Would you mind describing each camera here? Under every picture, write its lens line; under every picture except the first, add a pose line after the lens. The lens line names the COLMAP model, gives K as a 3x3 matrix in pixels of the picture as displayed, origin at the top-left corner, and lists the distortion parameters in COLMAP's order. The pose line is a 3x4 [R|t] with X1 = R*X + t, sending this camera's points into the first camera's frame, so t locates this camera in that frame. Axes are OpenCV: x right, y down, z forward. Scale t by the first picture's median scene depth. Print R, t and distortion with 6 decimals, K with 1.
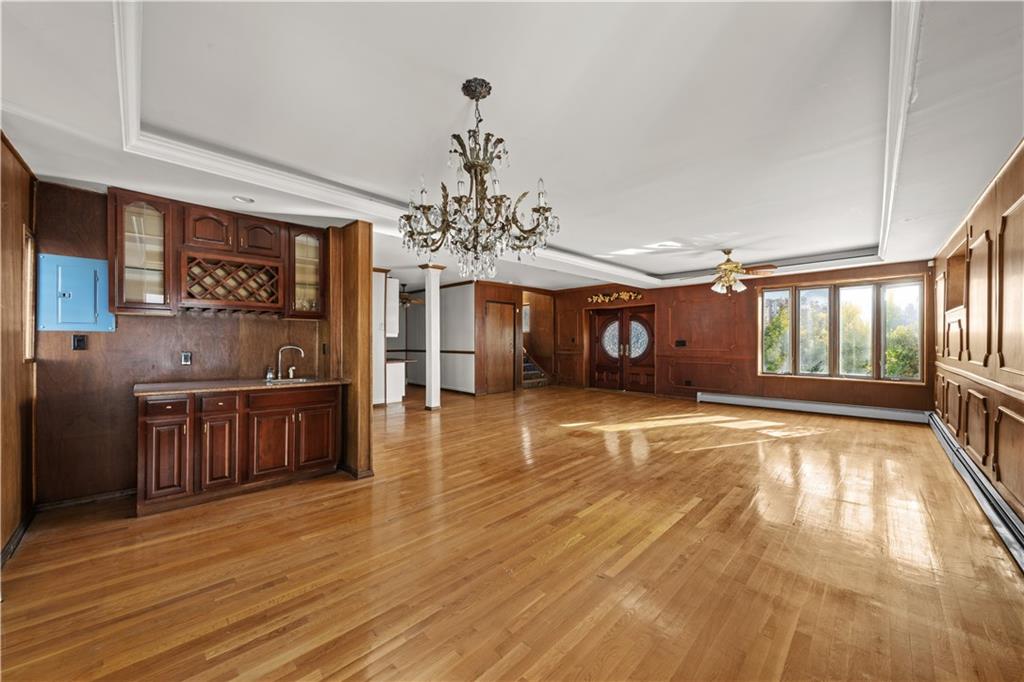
lens RADIAL K [[370.4, 0, 508.4], [0, 370.4, 340.2], [0, 0, 1]] dist [0.000340, 0.000061]
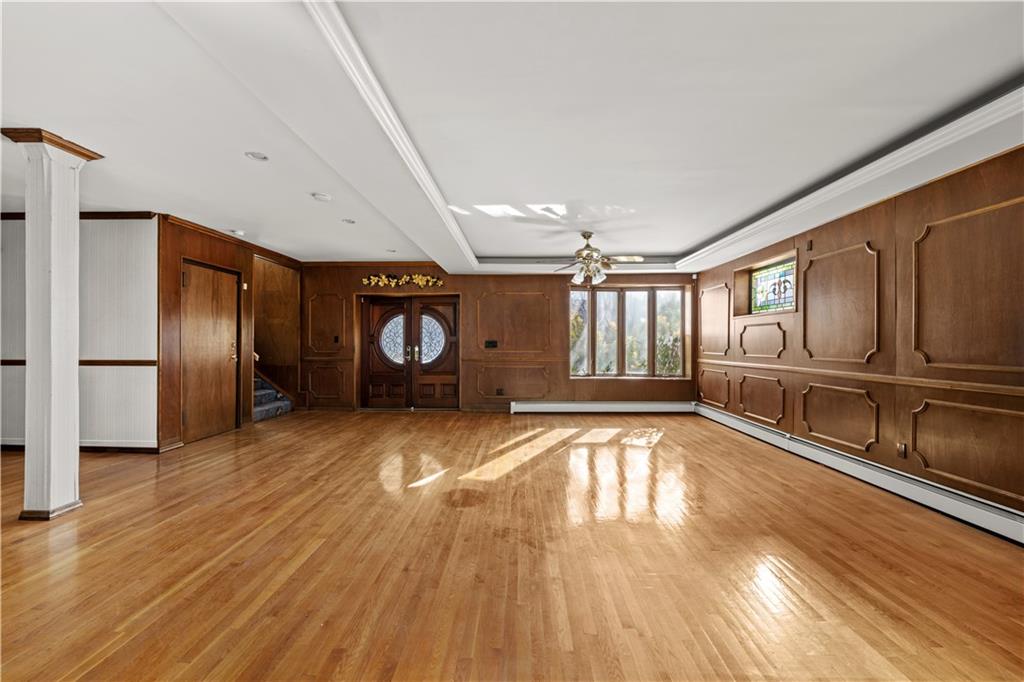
lens RADIAL K [[411.2, 0, 512.0], [0, 411.2, 341.0], [0, 0, 1]] dist [-0.000162, 0.000135]
pose [[0.728398, 0.006749, 0.685122, -0.117598], [-0.004929, 0.999977, -0.004611, 0.005025], [-0.685137, -0.000018, 0.728414, 0.284034]]
